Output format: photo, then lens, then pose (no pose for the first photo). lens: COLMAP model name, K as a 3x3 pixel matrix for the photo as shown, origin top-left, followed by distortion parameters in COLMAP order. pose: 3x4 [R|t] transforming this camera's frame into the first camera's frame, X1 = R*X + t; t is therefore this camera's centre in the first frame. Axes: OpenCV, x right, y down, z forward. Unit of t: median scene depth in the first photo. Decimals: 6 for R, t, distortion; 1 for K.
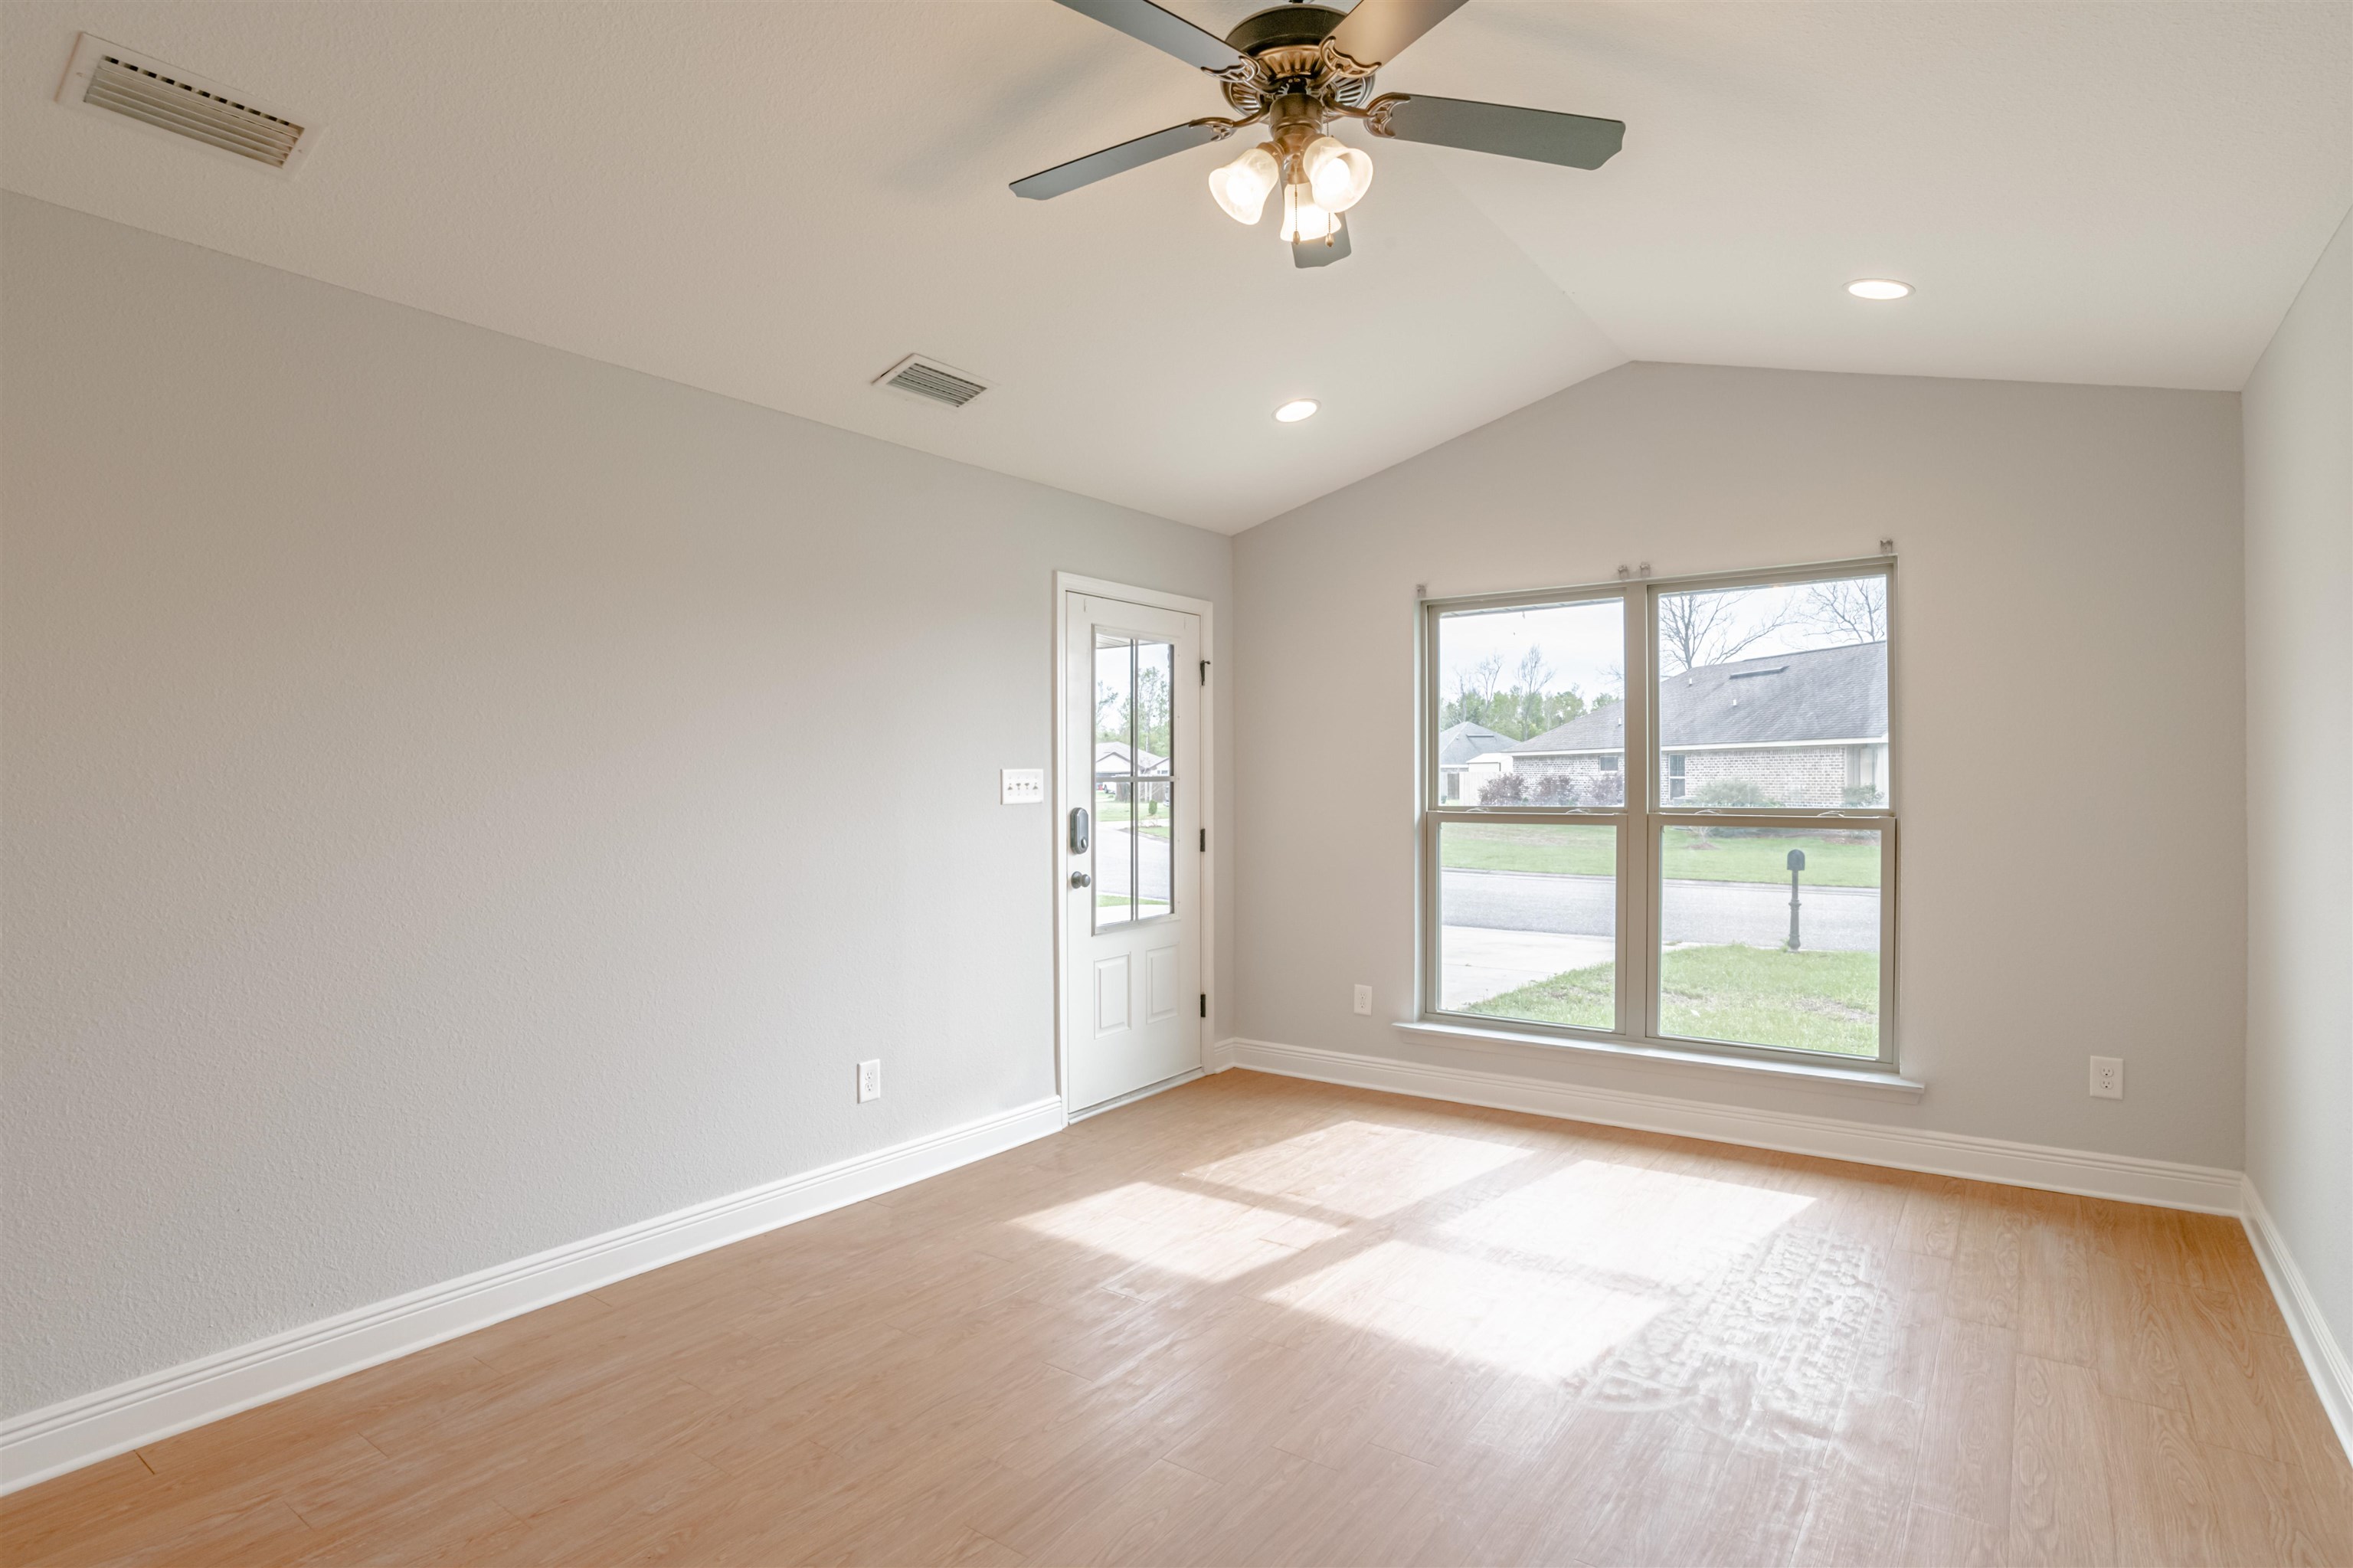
lens RADIAL K [[1200.2, 0, 1188.3], [0, 1200.2, 778.5], [0, 0, 1]] dist [-0.065756, 0.026647]
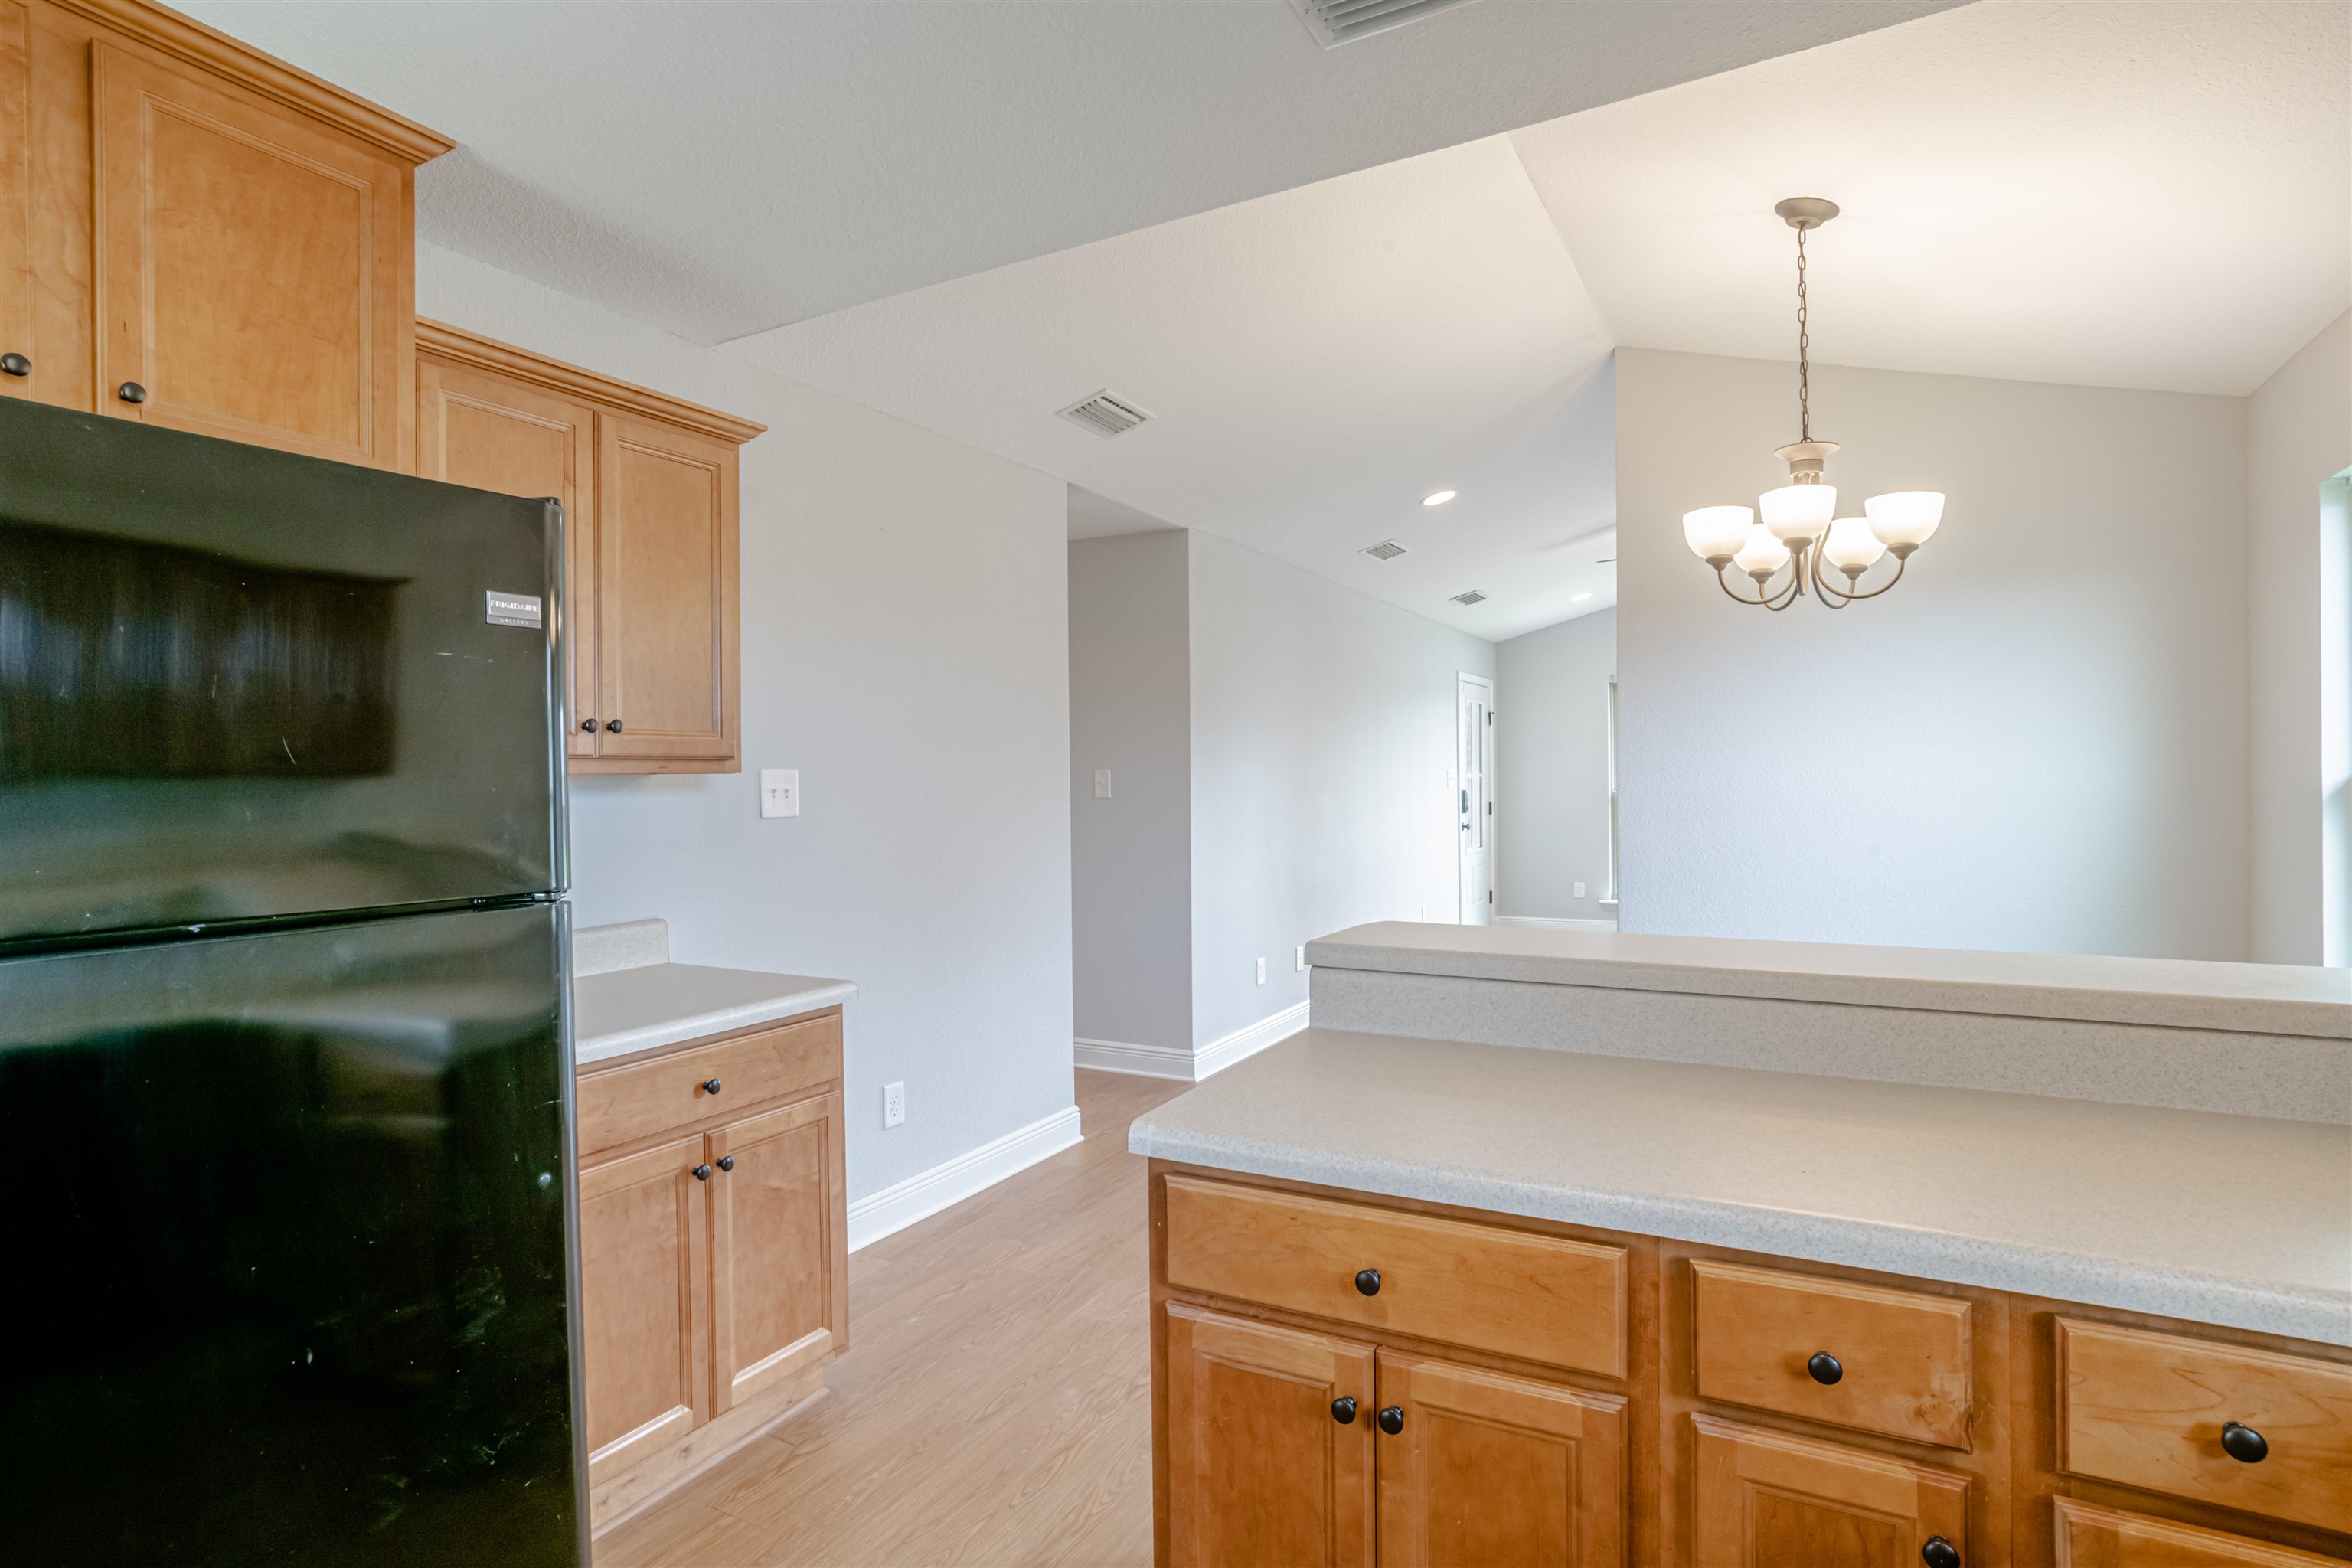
lens RADIAL K [[1191.9, 0, 1222.1], [0, 1191.9, 771.6], [0, 0, 1]] dist [-0.025223, 0.021465]
pose [[0.988991, -0.003250, 0.147942, -0.879220], [0.003866, 0.999985, -0.003878, 0.001146], [-0.147927, 0.004408, 0.988988, -0.999980]]
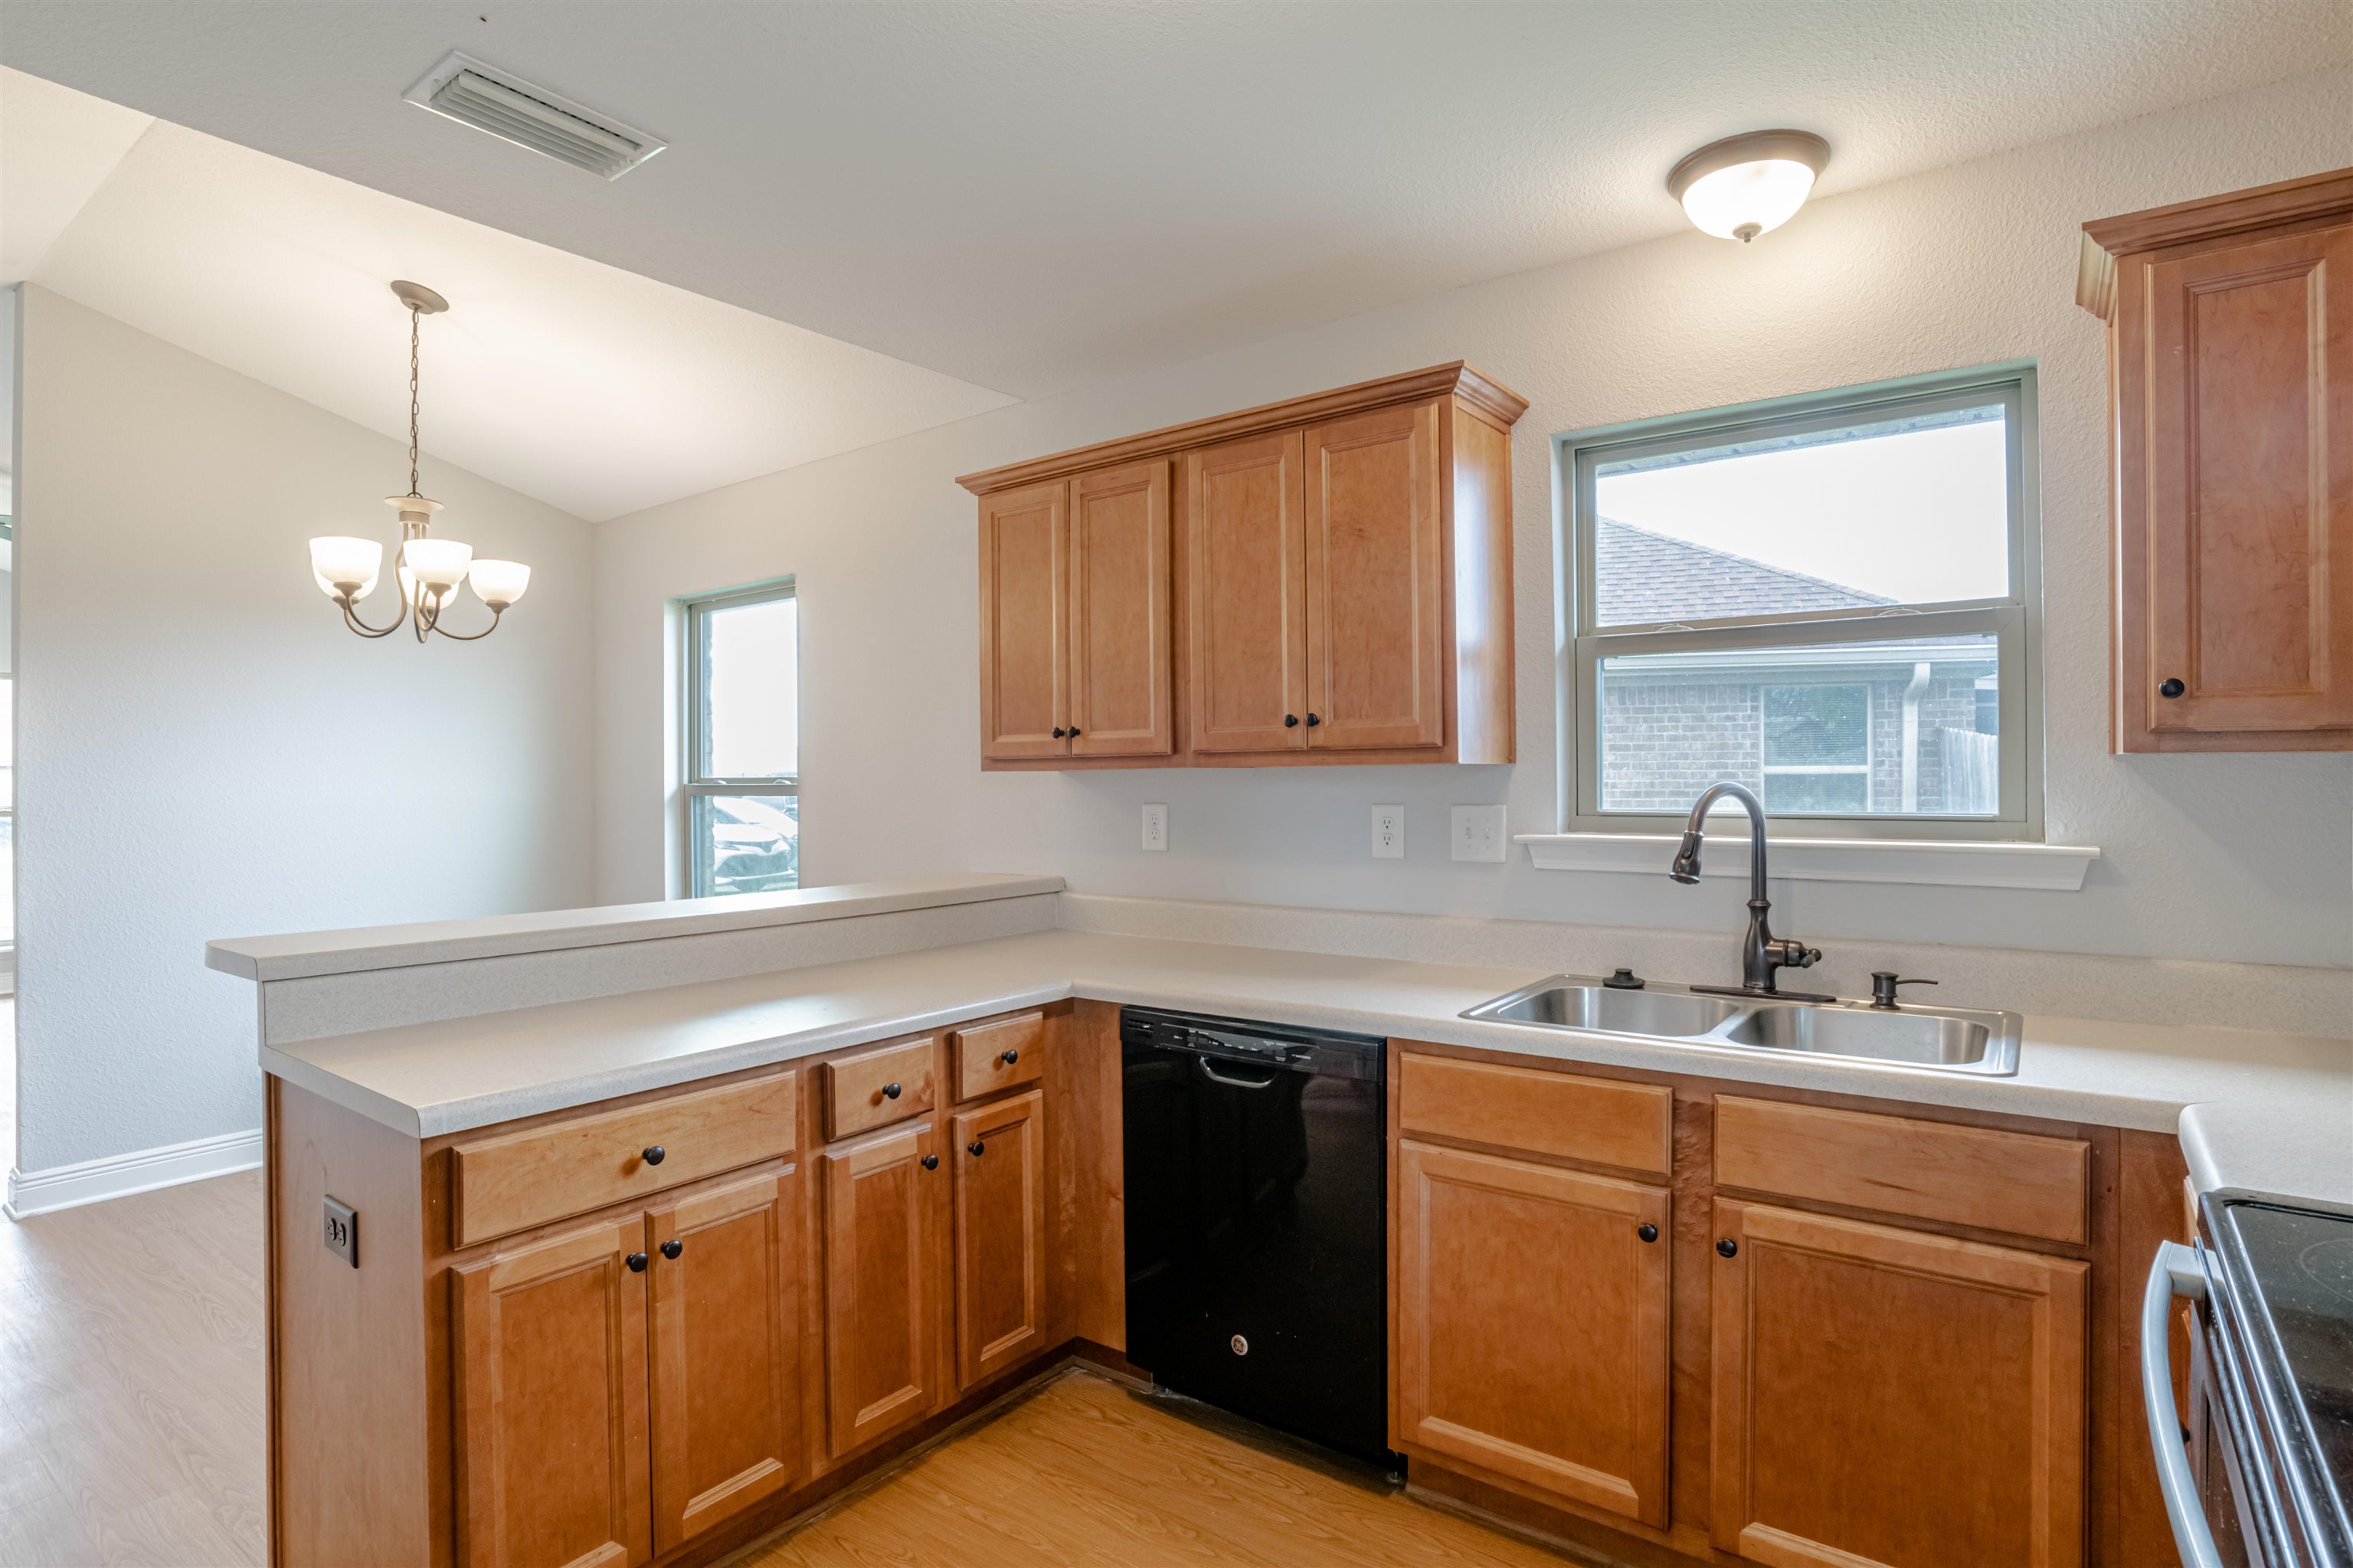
lens RADIAL K [[1200.2, 0, 1188.3], [0, 1200.2, 778.5], [0, 0, 1]] dist [-0.065756, 0.026647]
pose [[0.013010, 0.006872, 0.999892, -1.210910], [0.013949, 0.999878, -0.007054, 0.007839], [-0.999818, 0.014040, 0.012912, -0.889205]]
